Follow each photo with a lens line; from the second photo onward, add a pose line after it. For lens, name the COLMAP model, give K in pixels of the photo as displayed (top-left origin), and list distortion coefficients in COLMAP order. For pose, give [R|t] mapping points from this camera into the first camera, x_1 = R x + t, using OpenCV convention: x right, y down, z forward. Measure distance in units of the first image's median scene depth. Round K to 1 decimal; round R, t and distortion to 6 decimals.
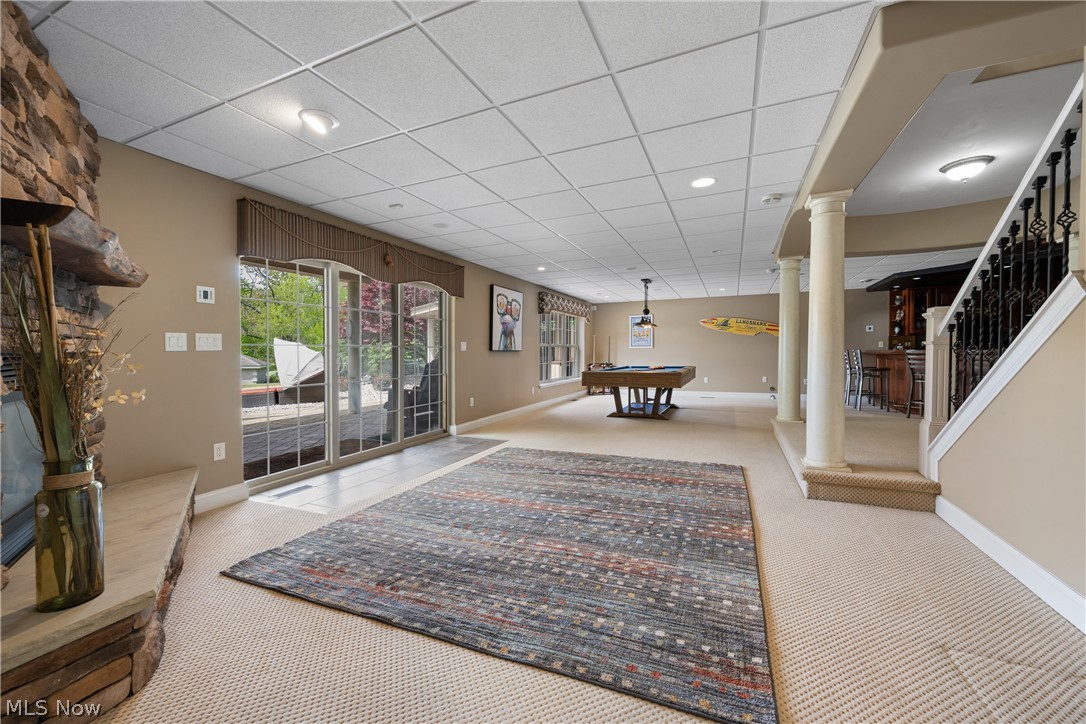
lens RADIAL K [[432.3, 0, 543.0], [0, 432.3, 362.0], [0, 0, 1]] dist [-0.000586, -0.000062]
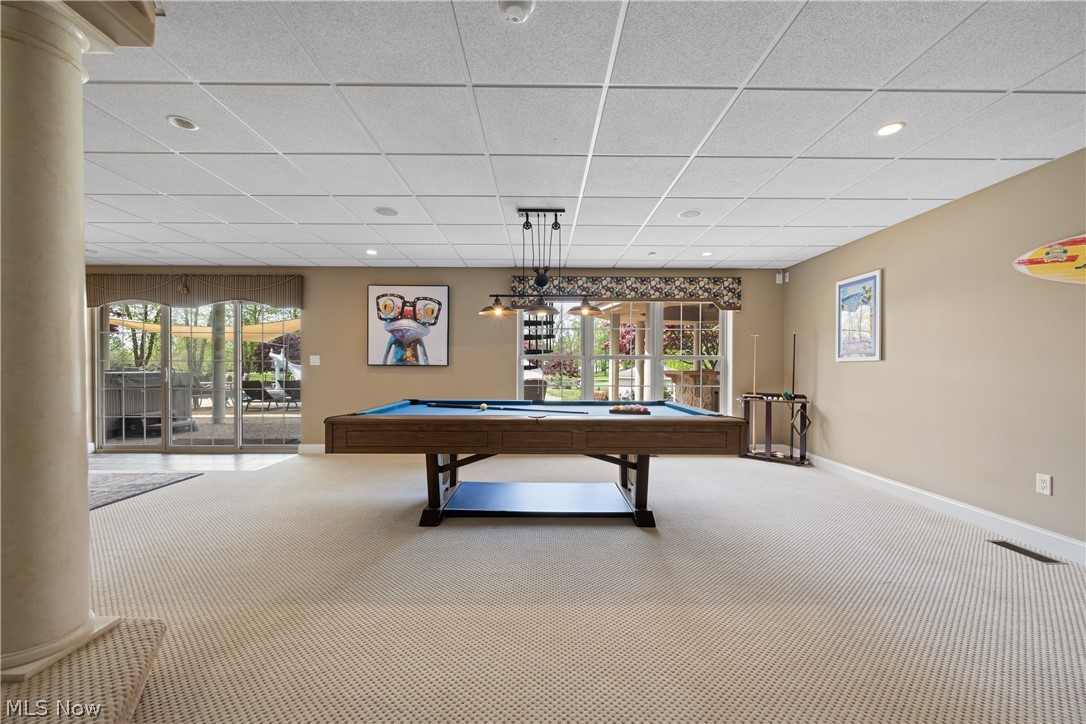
lens RADIAL K [[432.3, 0, 543.0], [0, 432.3, 362.0], [0, 0, 1]] dist [-0.000586, -0.000062]
pose [[0.405901, -0.000115, -0.913917, 0.729343], [-0.026659, 0.999573, -0.011965, -0.029167], [0.913528, 0.029221, 0.405725, 0.911285]]
